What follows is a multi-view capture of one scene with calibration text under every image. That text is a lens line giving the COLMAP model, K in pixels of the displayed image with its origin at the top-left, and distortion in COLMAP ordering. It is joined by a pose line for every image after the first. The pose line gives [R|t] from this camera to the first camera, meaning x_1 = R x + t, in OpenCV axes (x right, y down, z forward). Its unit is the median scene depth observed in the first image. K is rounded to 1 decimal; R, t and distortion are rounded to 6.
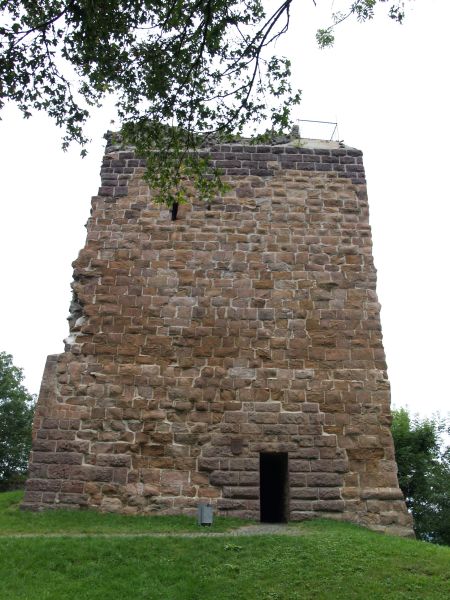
lens RADIAL K [[491.1, 0, 225.0], [0, 491.1, 300.0], [0, 0, 1]] dist [-0.125949, 0.075847]
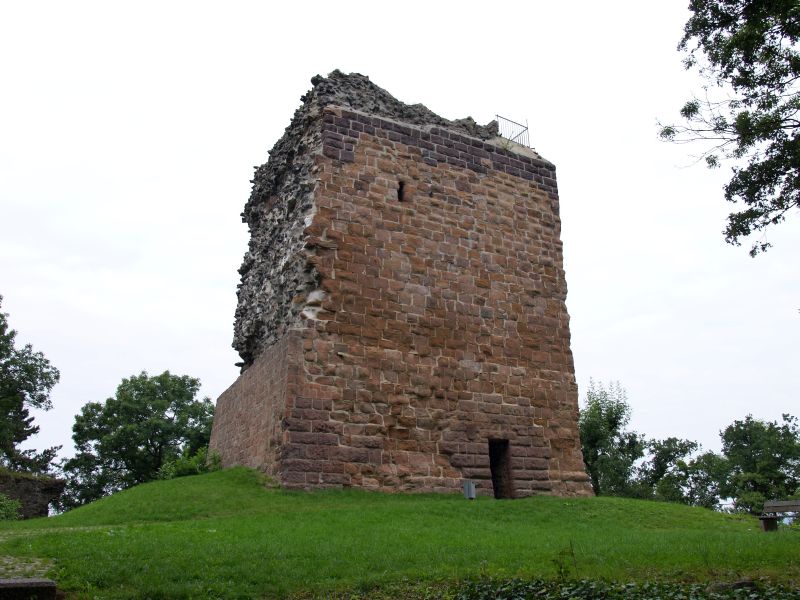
lens RADIAL K [[654.9, 0, 400.0], [0, 654.9, 300.0], [0, 0, 1]] dist [-0.125949, 0.075847]
pose [[0.893285, 0.129549, 0.430417, -0.724397], [-0.161937, 0.986018, 0.039306, -0.023853], [-0.419307, -0.104812, 0.901774, -0.208976]]
